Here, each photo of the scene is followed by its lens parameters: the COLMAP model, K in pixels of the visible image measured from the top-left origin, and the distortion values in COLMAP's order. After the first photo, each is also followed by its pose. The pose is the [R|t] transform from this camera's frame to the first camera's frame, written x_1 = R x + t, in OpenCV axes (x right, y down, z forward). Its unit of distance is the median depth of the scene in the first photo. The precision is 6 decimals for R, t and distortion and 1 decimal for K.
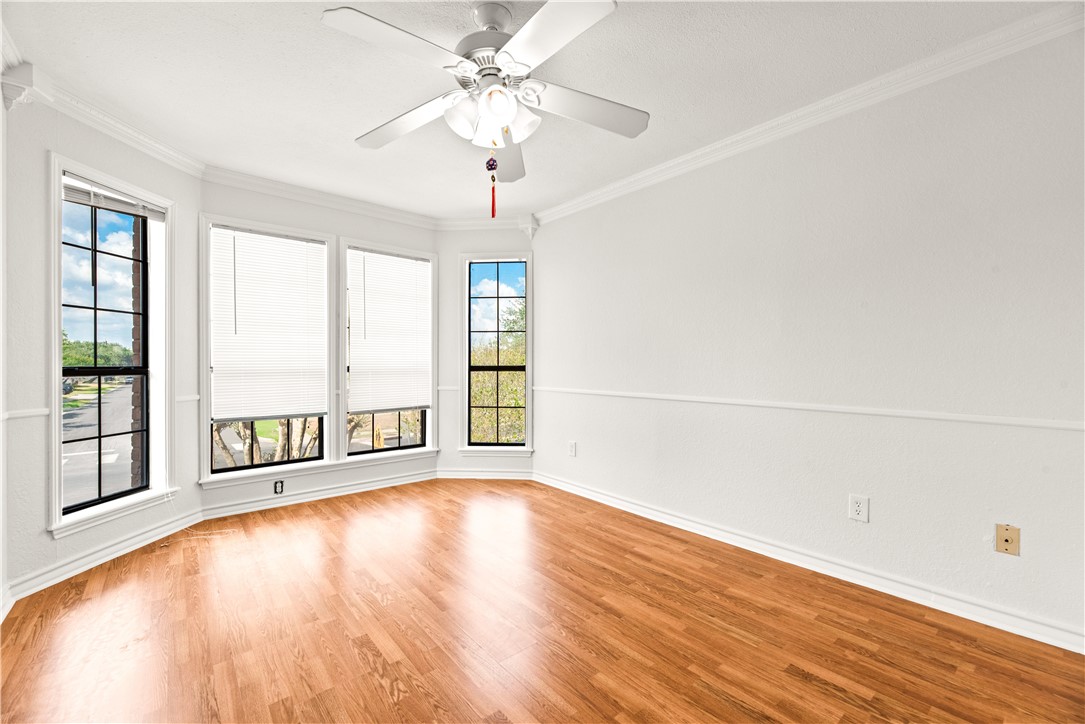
lens RADIAL K [[449.1, 0, 540.7], [0, 449.1, 363.5], [0, 0, 1]] dist [-0.000218, -0.000247]
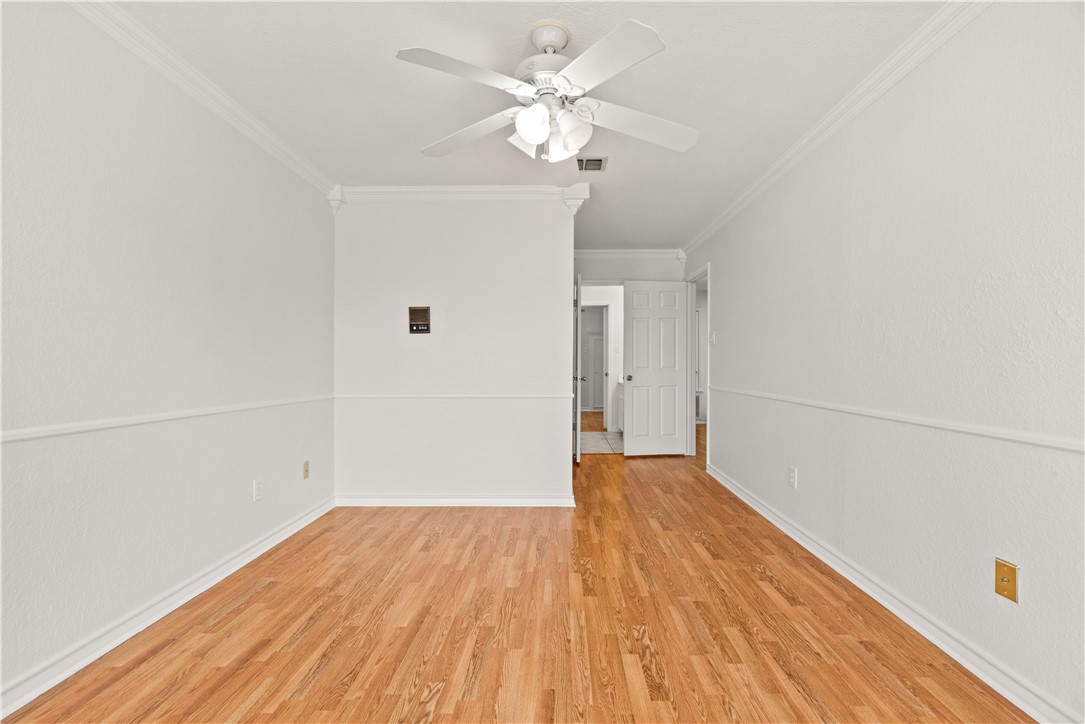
lens RADIAL K [[449.1, 0, 545.7], [0, 449.1, 358.1], [0, 0, 1]] dist [-0.000218, -0.000247]
pose [[-0.744130, 0.011860, 0.667930, -0.741388], [-0.001624, 0.999807, -0.019562, 0.003903], [-0.668033, -0.015641, -0.743967, 1.625124]]
